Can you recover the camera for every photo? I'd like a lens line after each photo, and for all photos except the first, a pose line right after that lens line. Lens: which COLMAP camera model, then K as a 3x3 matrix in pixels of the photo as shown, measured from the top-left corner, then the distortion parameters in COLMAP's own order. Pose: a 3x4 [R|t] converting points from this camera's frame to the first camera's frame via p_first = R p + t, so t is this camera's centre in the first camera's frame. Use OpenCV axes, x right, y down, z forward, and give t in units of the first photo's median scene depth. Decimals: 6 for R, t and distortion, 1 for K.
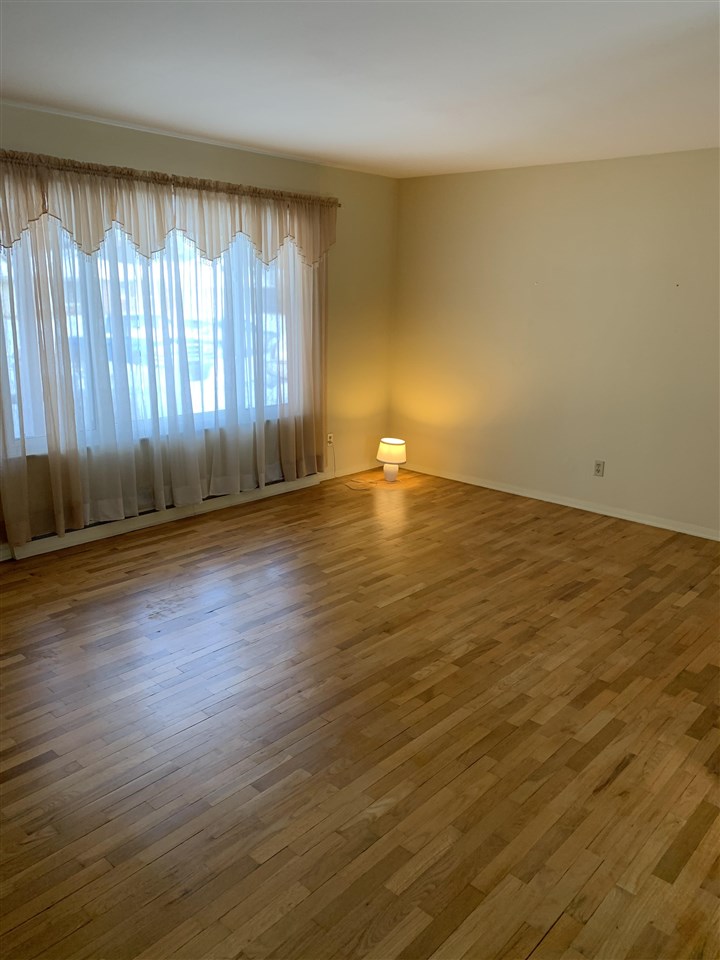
lens RADIAL K [[735.6, 0, 368.7], [0, 735.6, 479.9], [0, 0, 1]] dist [0.065101, -0.104673]
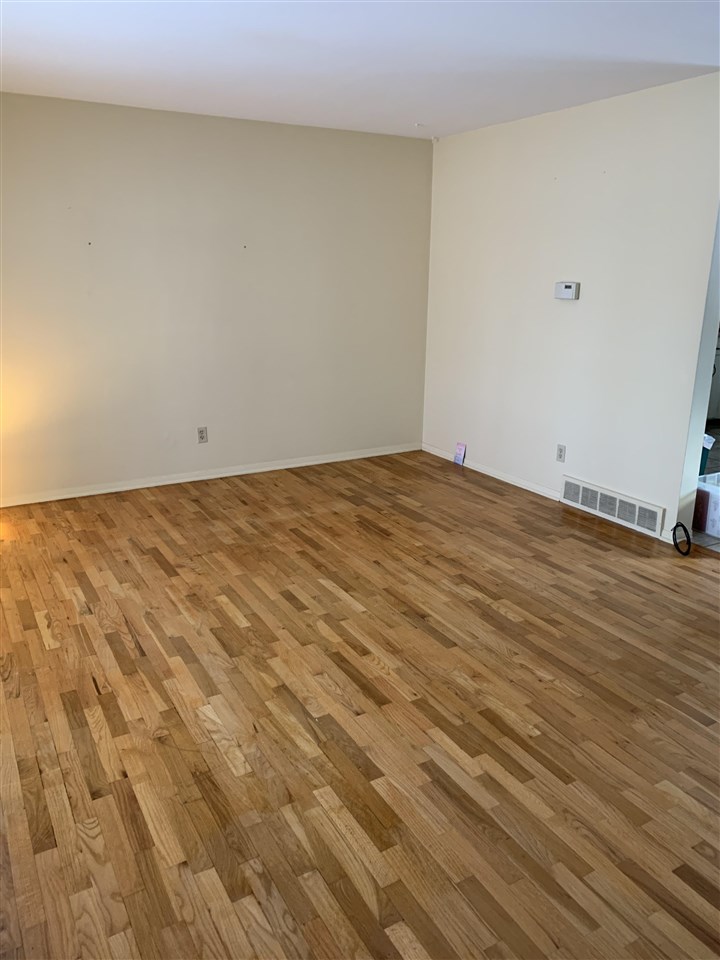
lens RADIAL K [[735.6, 0, 368.7], [0, 735.6, 479.9], [0, 0, 1]] dist [0.065101, -0.104673]
pose [[0.304914, -0.289258, 0.907390, -0.671295], [0.246611, 0.944245, 0.218137, -0.150558], [-0.919897, 0.157259, 0.359248, 0.596251]]
